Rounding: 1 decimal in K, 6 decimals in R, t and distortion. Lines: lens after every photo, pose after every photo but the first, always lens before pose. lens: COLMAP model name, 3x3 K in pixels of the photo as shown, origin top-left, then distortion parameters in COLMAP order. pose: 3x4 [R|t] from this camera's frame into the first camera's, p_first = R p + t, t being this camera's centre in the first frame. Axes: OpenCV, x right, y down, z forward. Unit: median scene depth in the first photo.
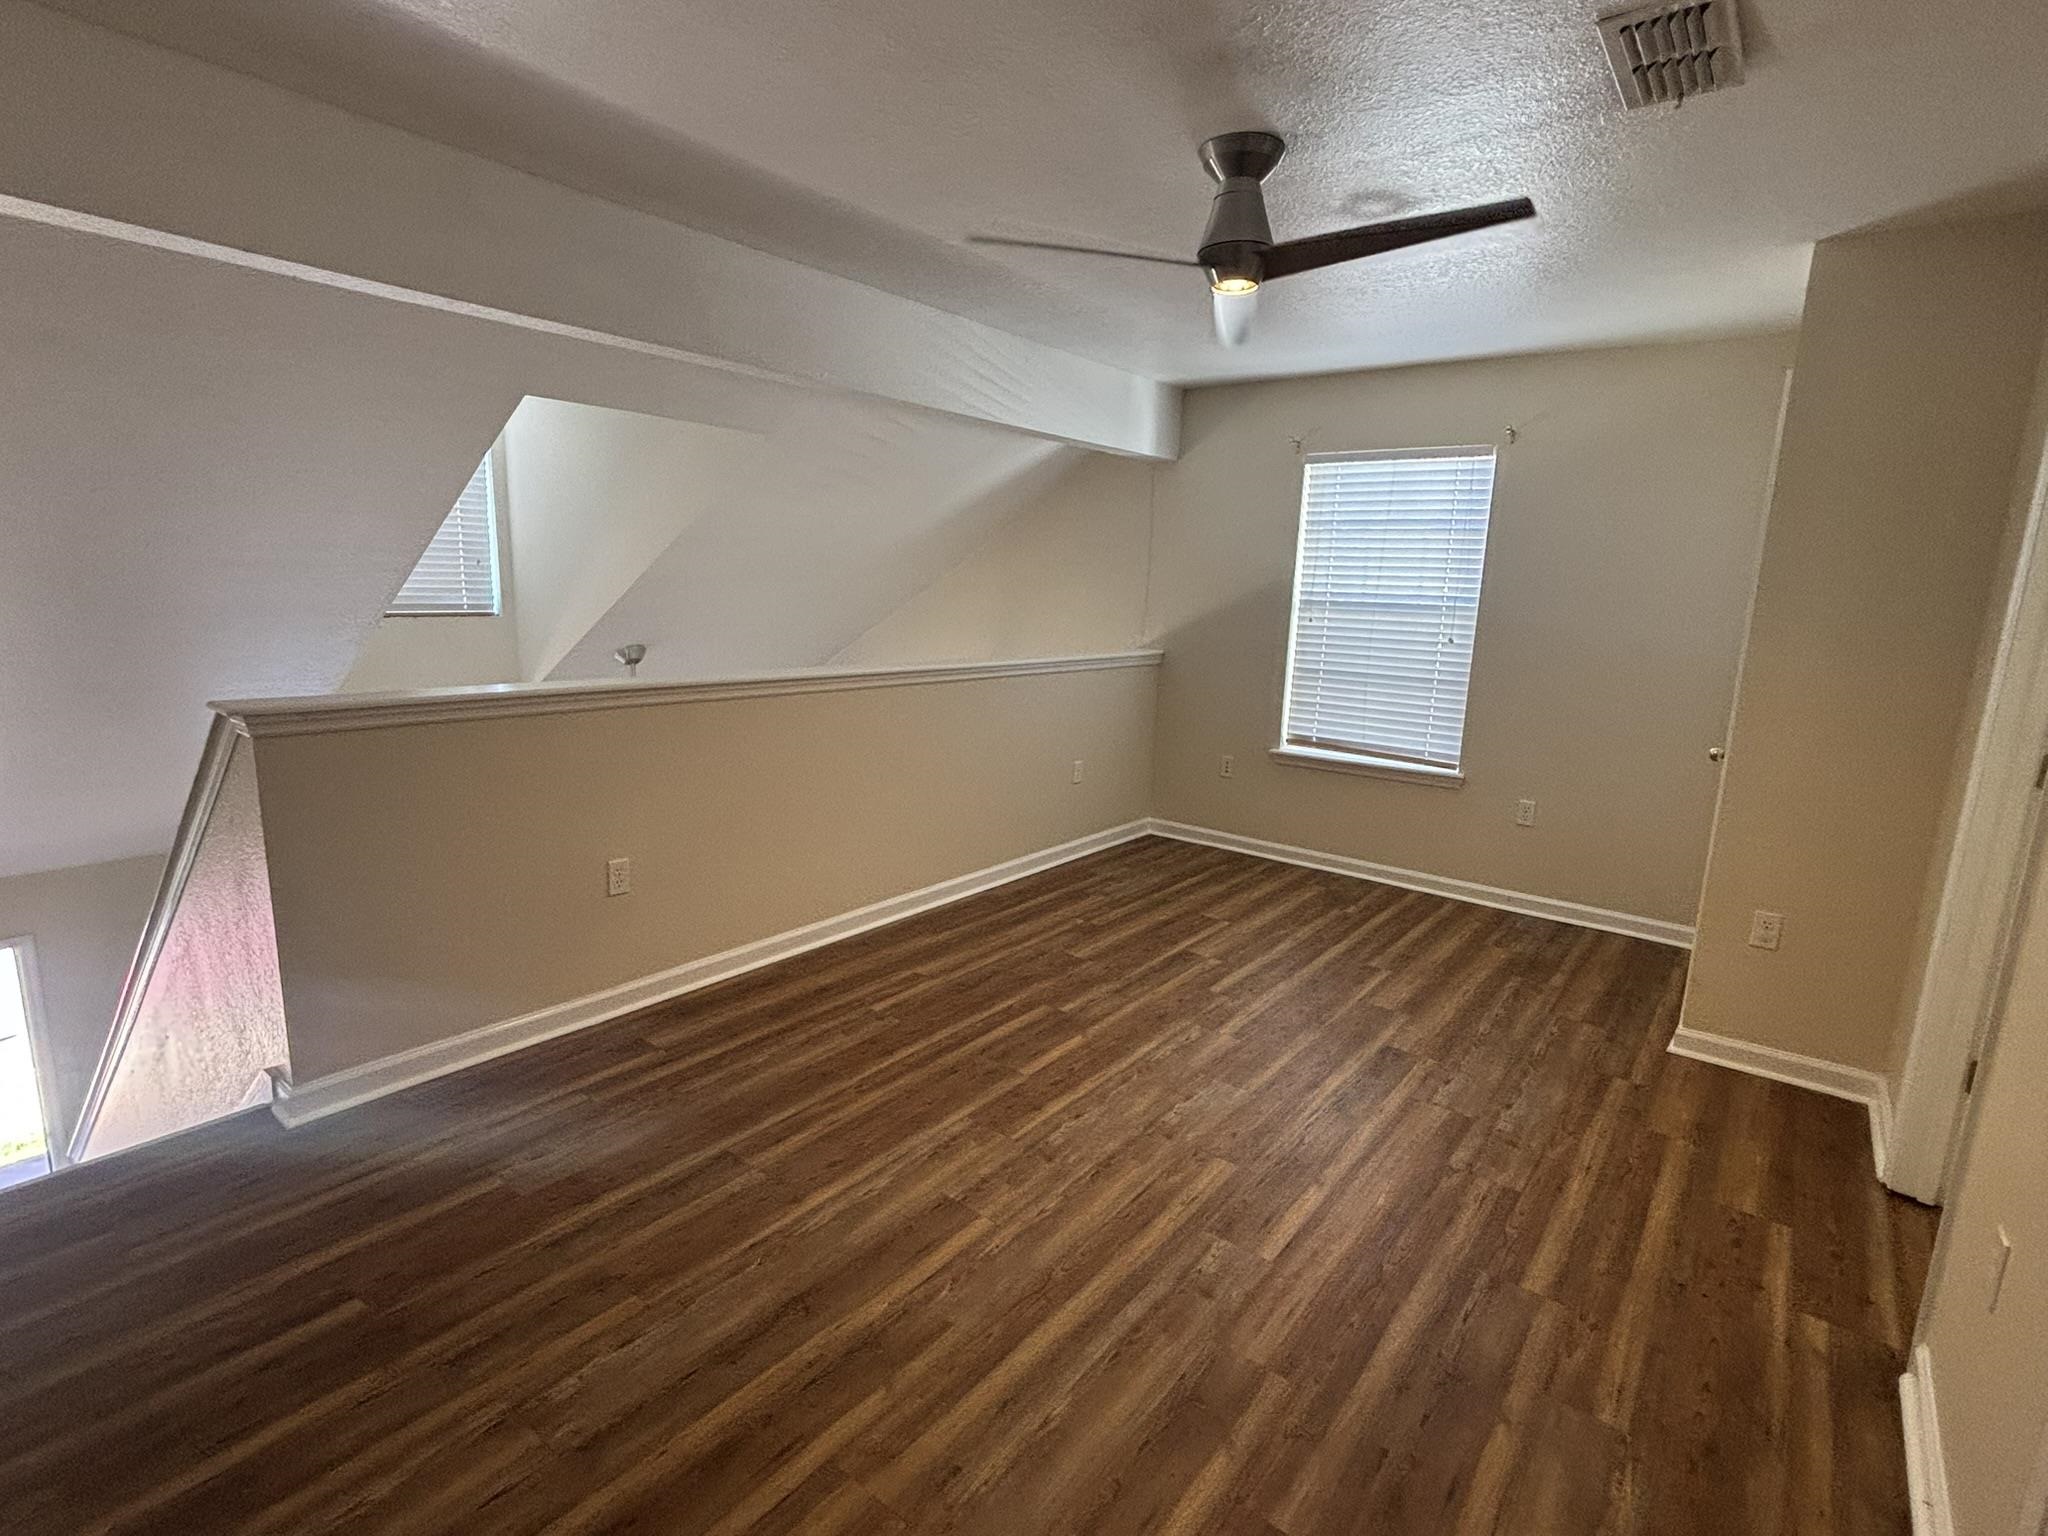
lens RADIAL K [[954.8, 0, 1034.3], [0, 954.8, 777.1], [0, 0, 1]] dist [0.001642, -0.000627]
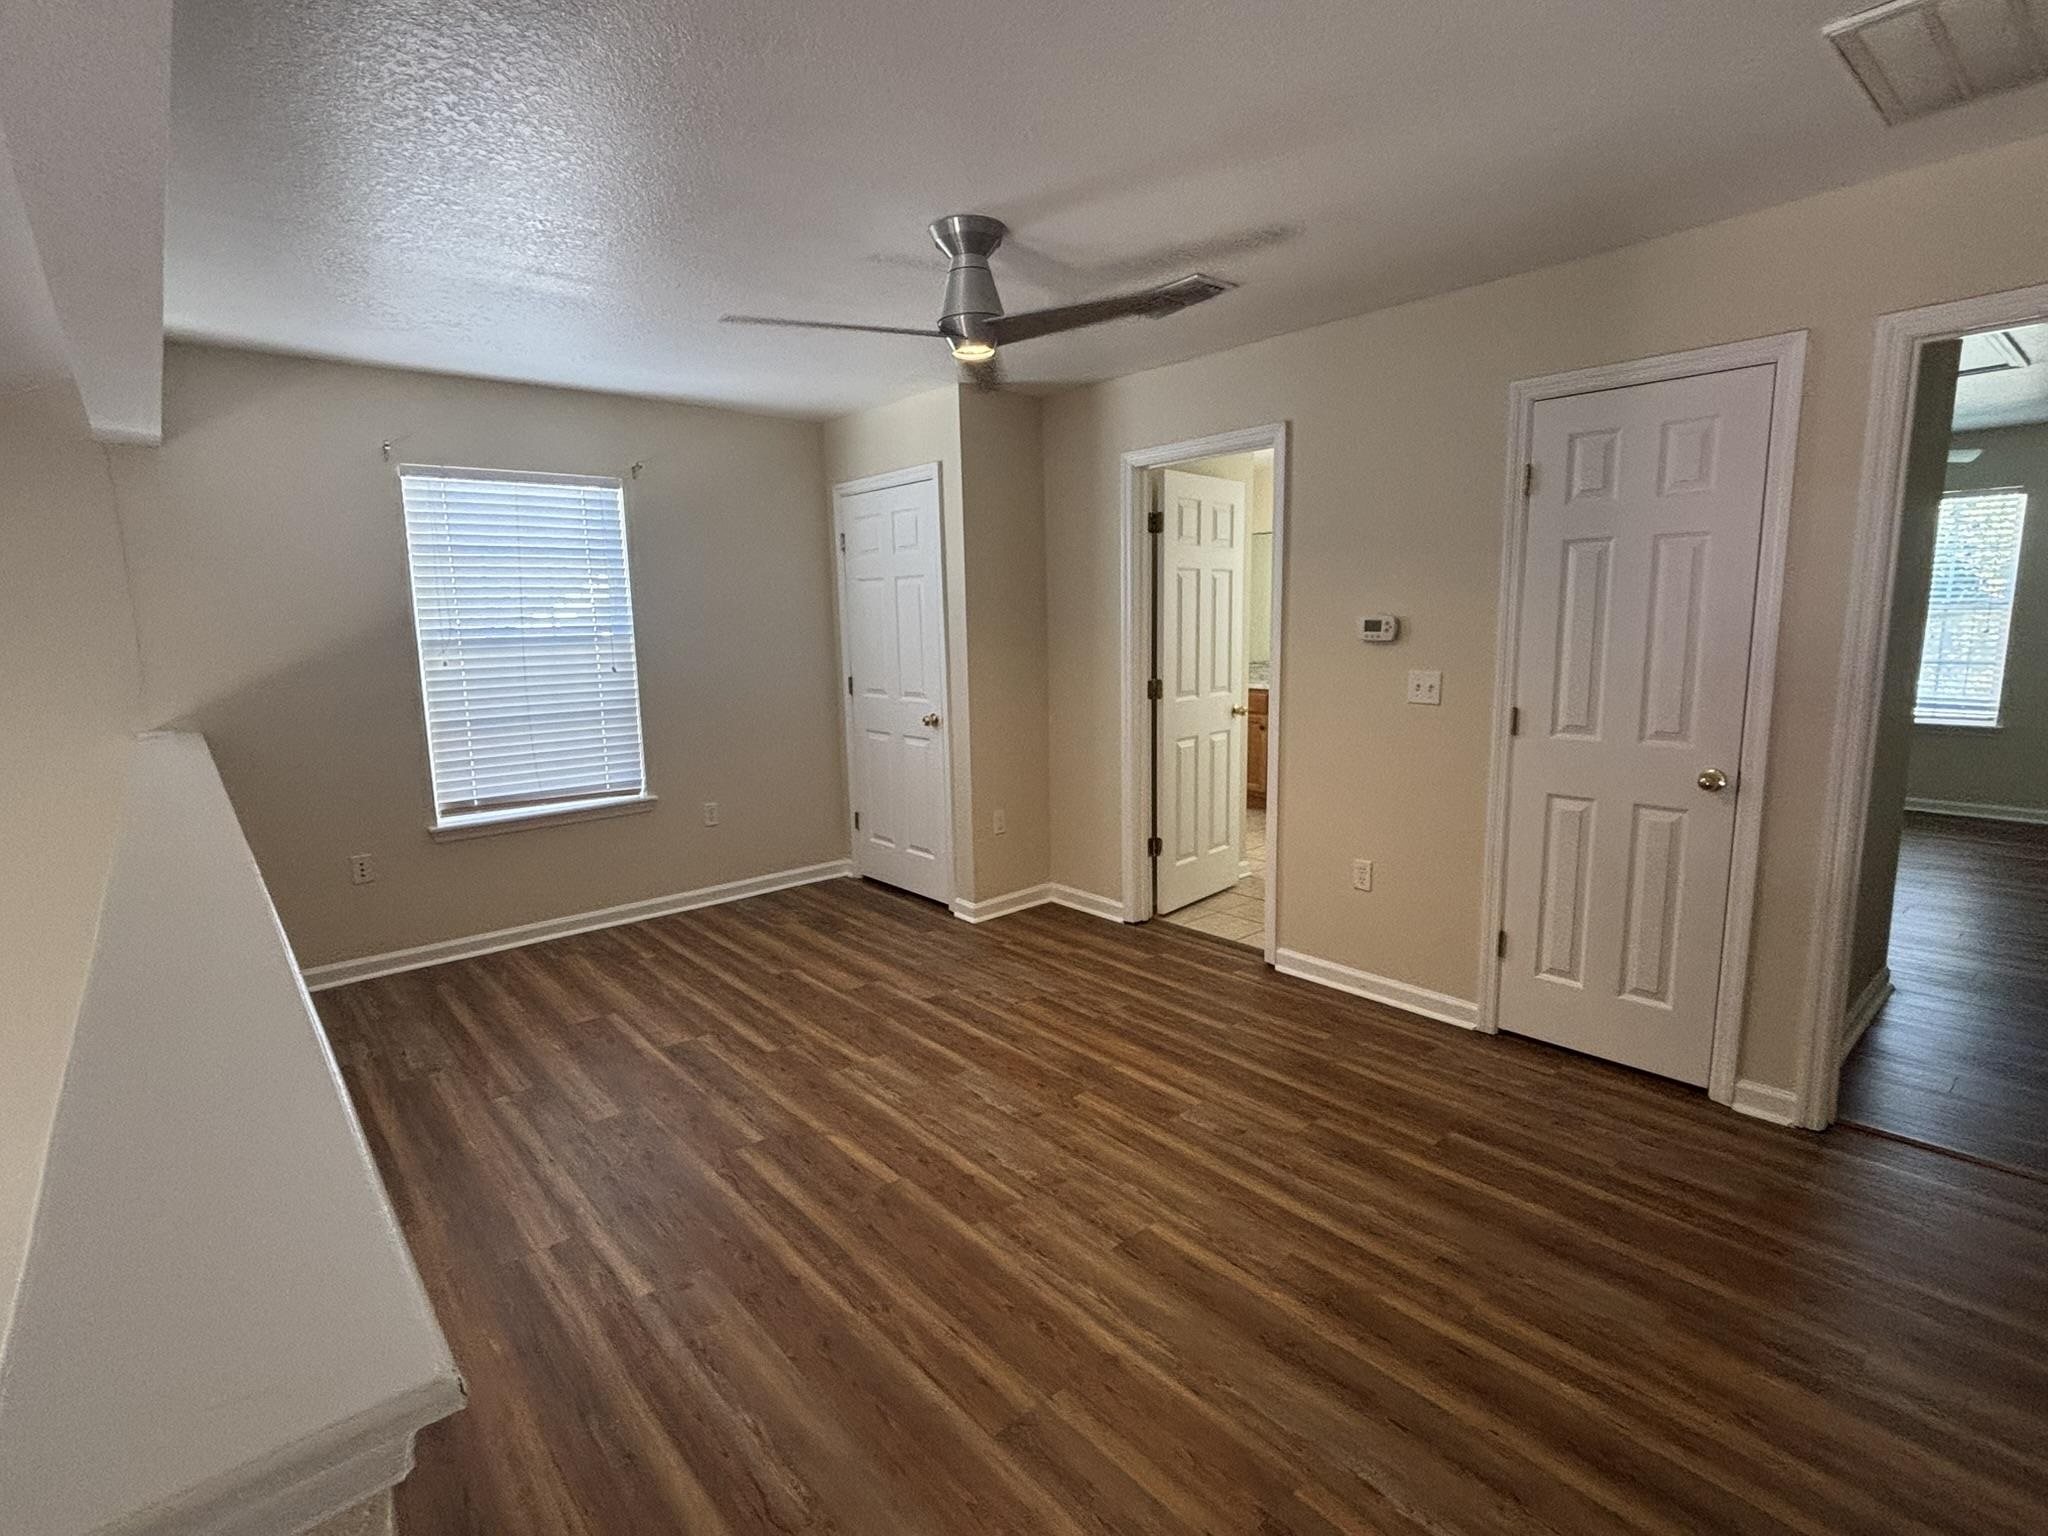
lens RADIAL K [[954.8, 0, 1031.5], [0, 954.8, 764.2], [0, 0, 1]] dist [0.001642, -0.000627]
pose [[0.220115, -0.197884, 0.955192, -0.524087], [0.230265, 0.962076, 0.146248, -0.109229], [-0.947907, 0.187756, 0.257333, 0.410503]]
